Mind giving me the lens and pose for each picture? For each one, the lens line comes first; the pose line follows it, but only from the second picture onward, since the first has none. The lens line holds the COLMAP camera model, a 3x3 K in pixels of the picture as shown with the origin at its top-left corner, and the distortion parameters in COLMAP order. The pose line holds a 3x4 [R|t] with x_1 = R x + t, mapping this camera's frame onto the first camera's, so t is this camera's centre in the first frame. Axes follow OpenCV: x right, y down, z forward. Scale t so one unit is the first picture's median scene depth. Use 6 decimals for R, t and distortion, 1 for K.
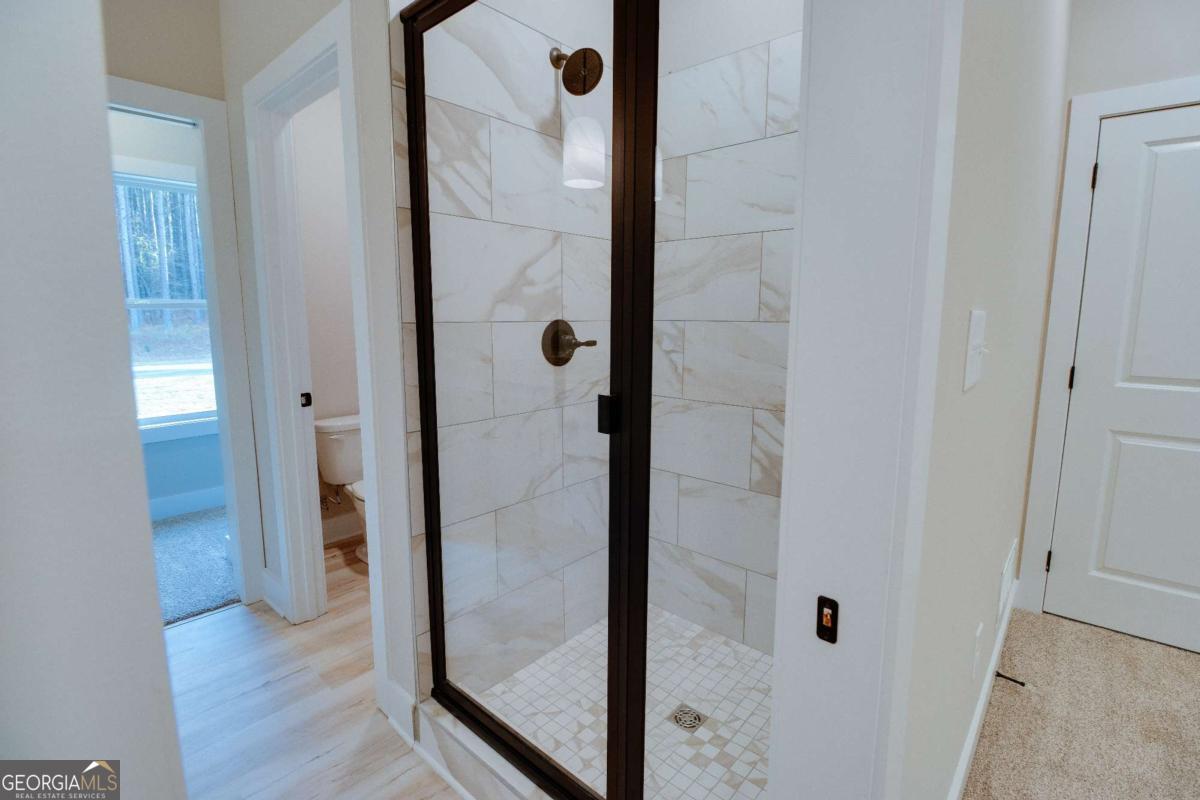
lens RADIAL K [[553.8, 0, 591.6], [0, 553.8, 394.2], [0, 0, 1]] dist [-0.016099, -0.005577]
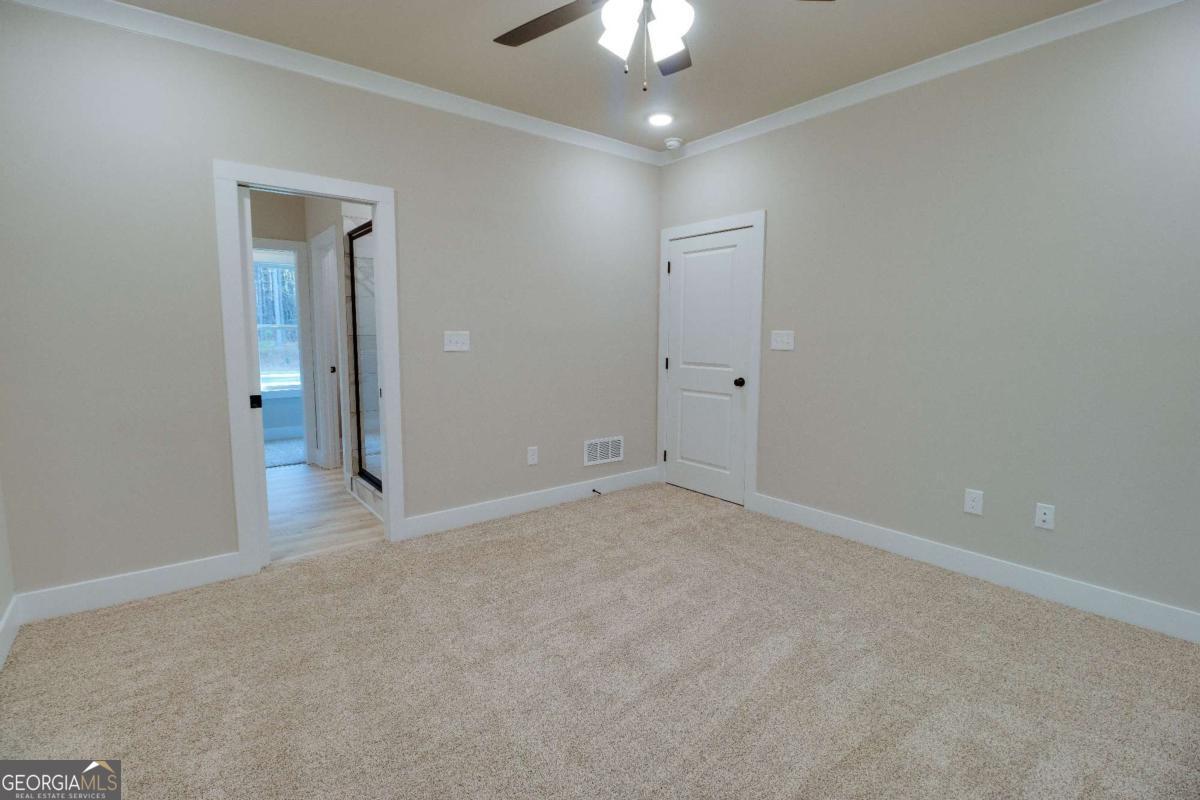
lens RADIAL K [[553.8, 0, 598.8], [0, 553.8, 397.1], [0, 0, 1]] dist [-0.016099, -0.005577]
pose [[0.985259, 0.021732, -0.169686, 1.034964], [-0.026945, 0.999231, -0.028478, 0.171007], [0.168937, 0.032630, 0.985087, -1.152121]]
